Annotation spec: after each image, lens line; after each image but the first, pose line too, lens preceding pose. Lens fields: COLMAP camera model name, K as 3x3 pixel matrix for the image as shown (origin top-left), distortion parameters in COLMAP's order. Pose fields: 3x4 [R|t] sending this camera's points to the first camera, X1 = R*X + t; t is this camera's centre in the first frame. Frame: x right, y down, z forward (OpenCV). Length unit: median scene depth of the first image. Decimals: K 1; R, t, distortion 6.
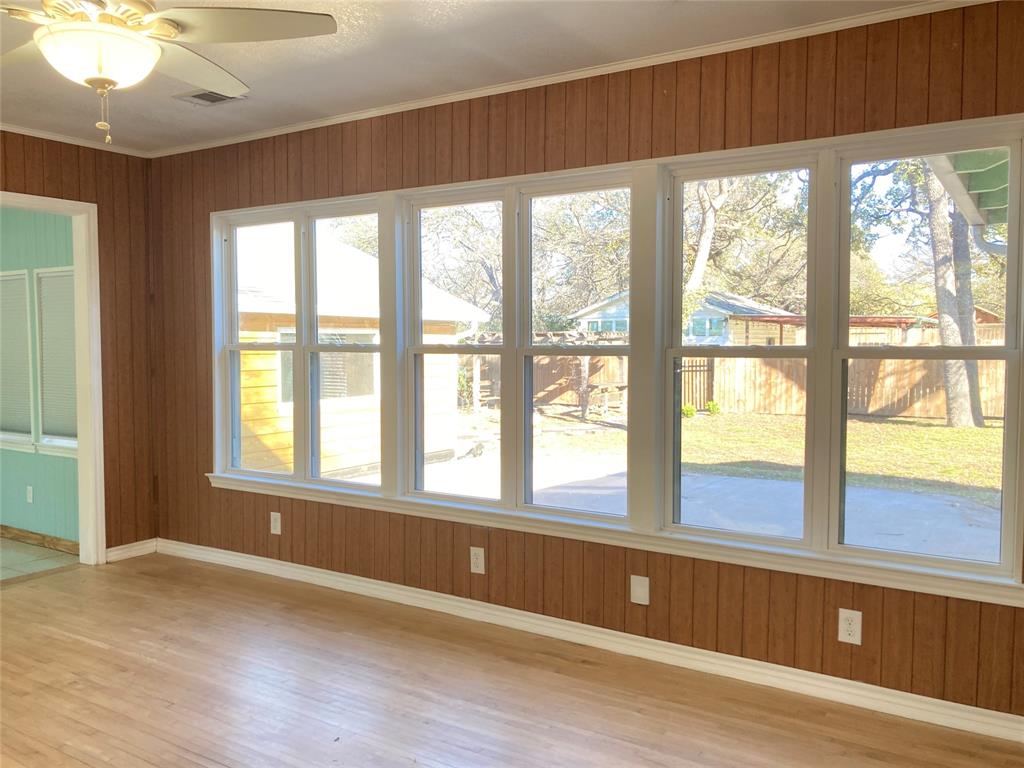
lens RADIAL K [[823.3, 0, 512.0], [0, 823.3, 384.0], [0, 0, 1]] dist [-0.002044, 0.004198]
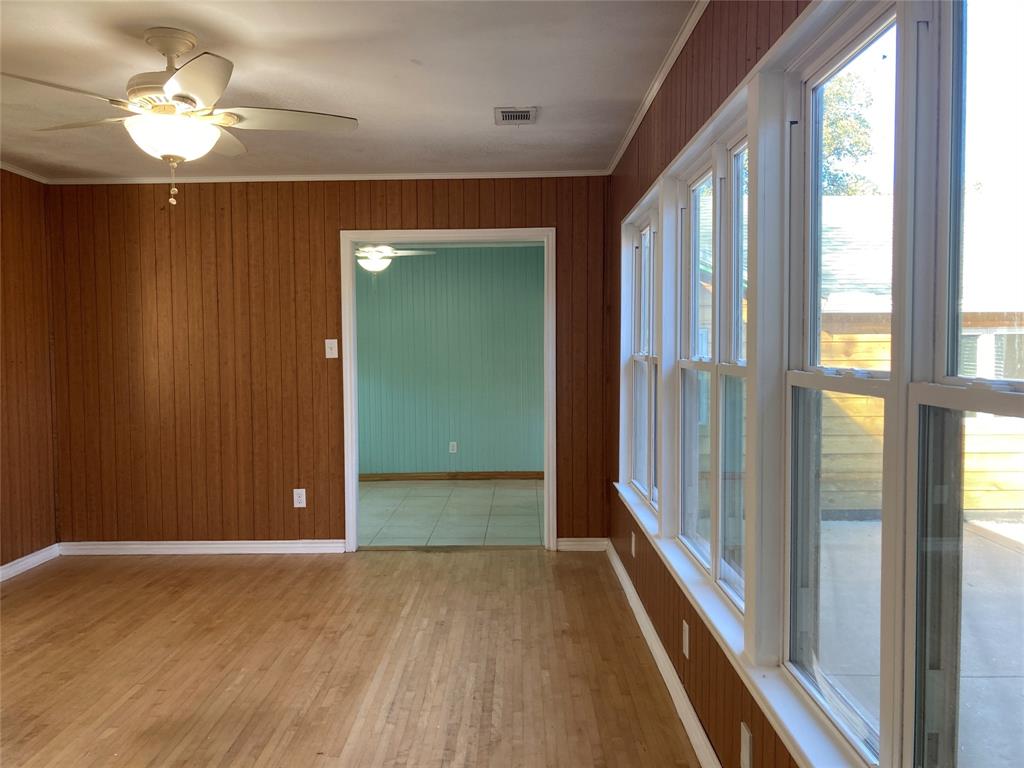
lens RADIAL K [[830.7, 0, 512.0], [0, 830.7, 384.0], [0, 0, 1]] dist [0.056632, -0.132450]
pose [[0.537370, 0.035658, -0.842593, 0.539001], [-0.037173, 0.999136, 0.018576, -0.033222], [0.842527, 0.021340, 0.538231, 0.453198]]
